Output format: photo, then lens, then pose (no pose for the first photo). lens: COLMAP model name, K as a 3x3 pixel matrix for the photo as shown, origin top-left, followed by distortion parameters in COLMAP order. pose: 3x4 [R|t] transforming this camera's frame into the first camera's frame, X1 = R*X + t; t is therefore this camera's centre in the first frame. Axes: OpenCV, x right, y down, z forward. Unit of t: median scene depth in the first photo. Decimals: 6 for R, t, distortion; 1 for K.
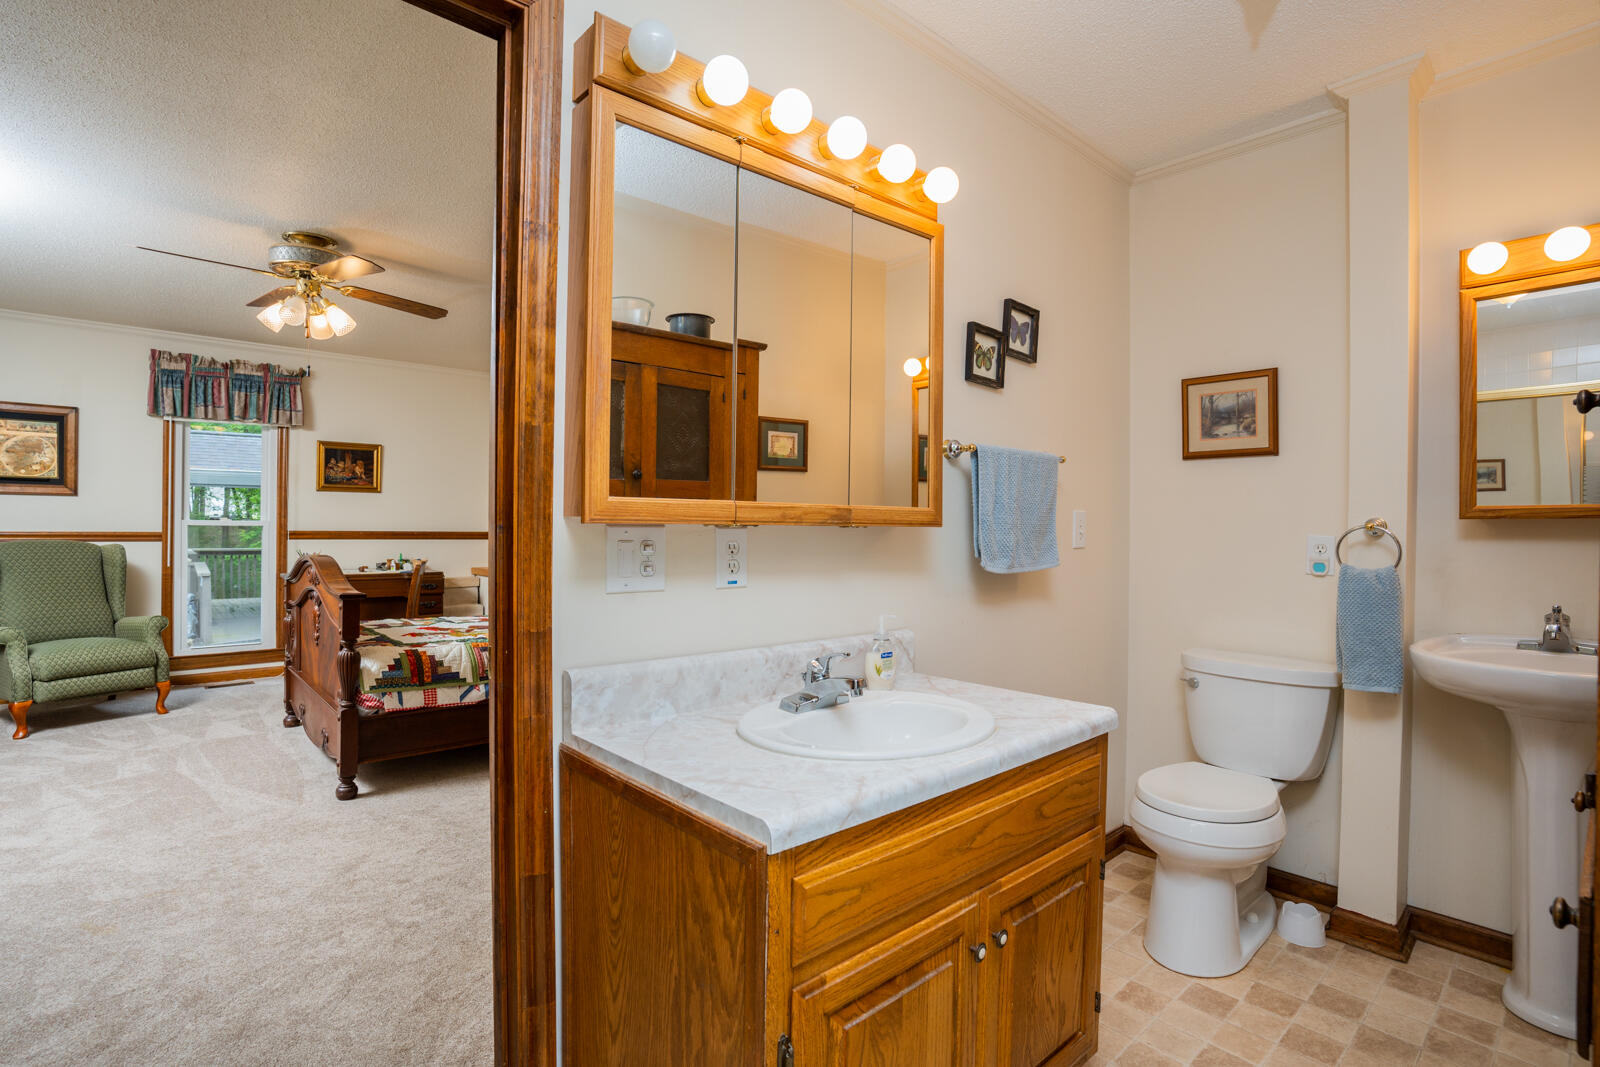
lens RADIAL K [[789.4, 0, 796.5], [0, 789.4, 531.0], [0, 0, 1]] dist [-0.066520, 0.029779]
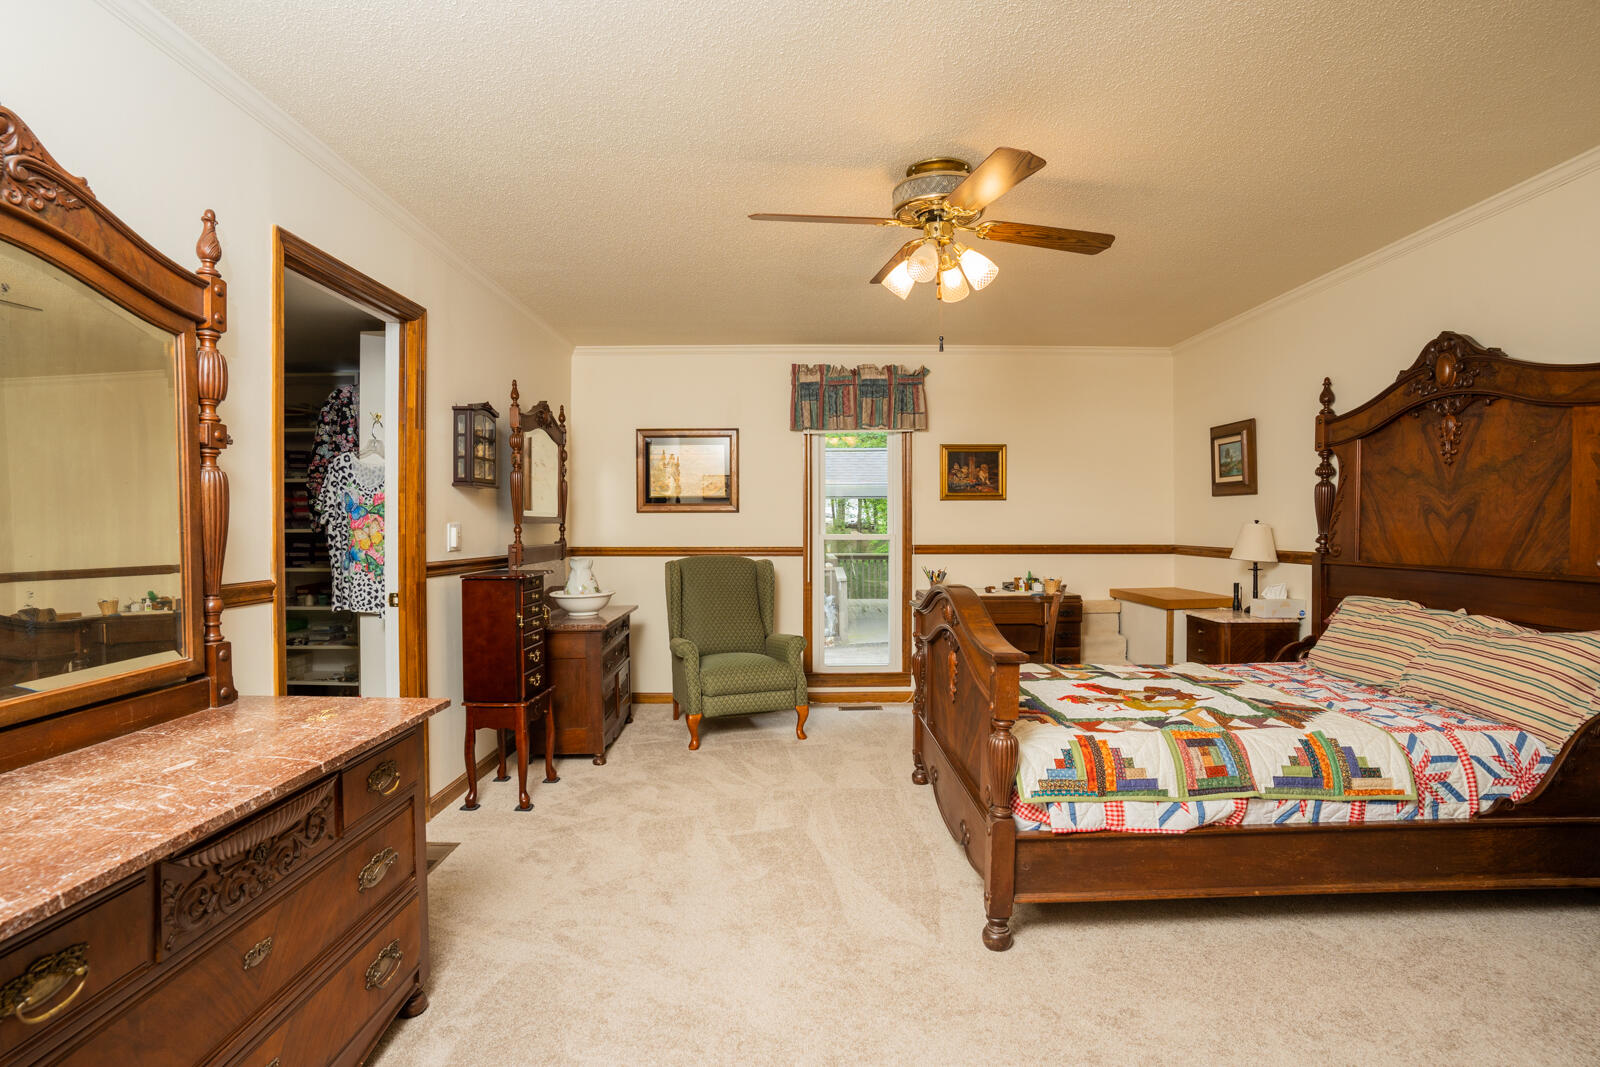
lens RADIAL K [[813.0, 0, 827.7], [0, 813.0, 535.3], [0, 0, 1]] dist [-0.042620, 0.000140]
pose [[0.778705, -0.006833, -0.627353, -0.143296], [0.008264, 0.999966, -0.000634, -0.012831], [0.627336, -0.004691, 0.778735, 0.199519]]
